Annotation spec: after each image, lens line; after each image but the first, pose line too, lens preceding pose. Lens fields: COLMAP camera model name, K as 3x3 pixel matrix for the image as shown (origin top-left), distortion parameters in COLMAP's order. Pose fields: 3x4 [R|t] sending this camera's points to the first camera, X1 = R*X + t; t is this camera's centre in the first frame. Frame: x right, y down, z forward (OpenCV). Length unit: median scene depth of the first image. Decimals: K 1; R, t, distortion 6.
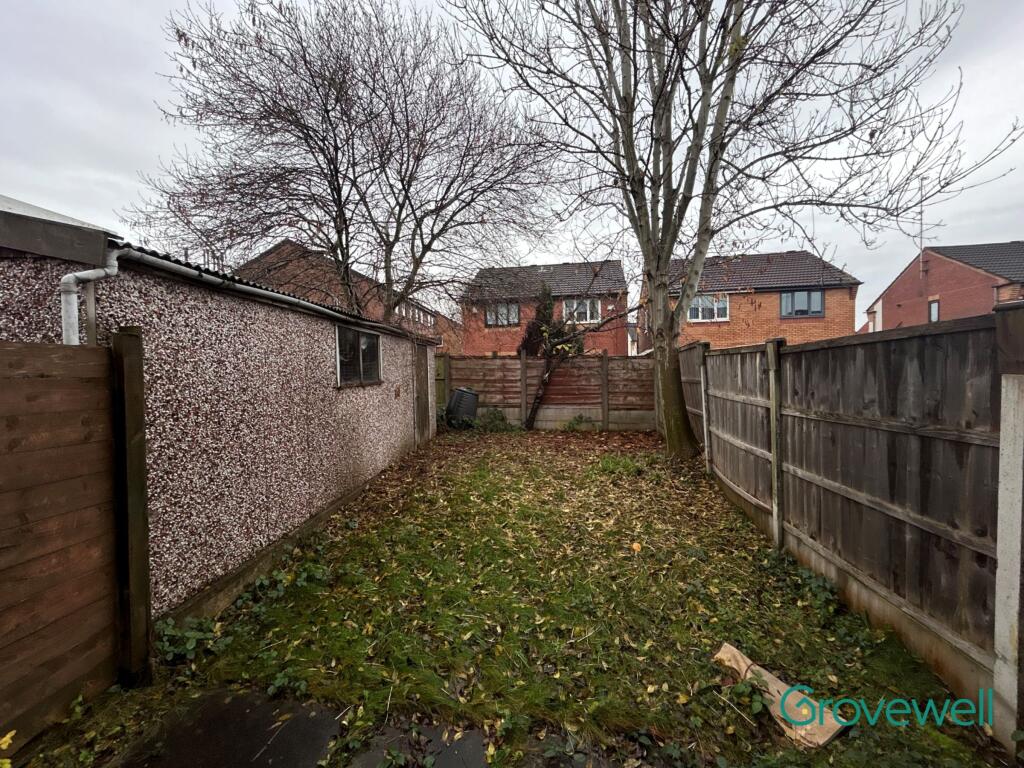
lens RADIAL K [[428.6, 0, 512.5], [0, 428.6, 381.3], [0, 0, 1]] dist [-0.000821, 0.000242]
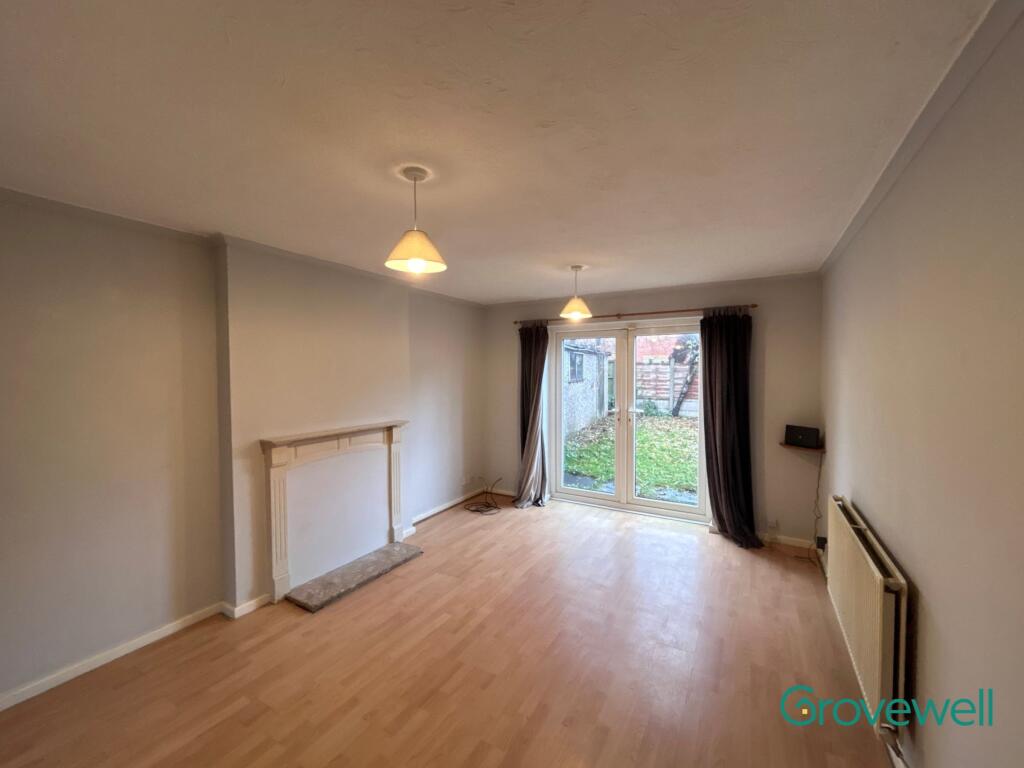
lens RADIAL K [[428.6, 0, 512.5], [0, 428.6, 381.3], [0, 0, 1]] dist [-0.000821, 0.000242]
pose [[0.936719, 0.025113, -0.349181, 0.027554], [-0.023257, 0.999684, 0.009507, -0.001302], [0.349310, -0.000785, 0.937007, -0.473246]]
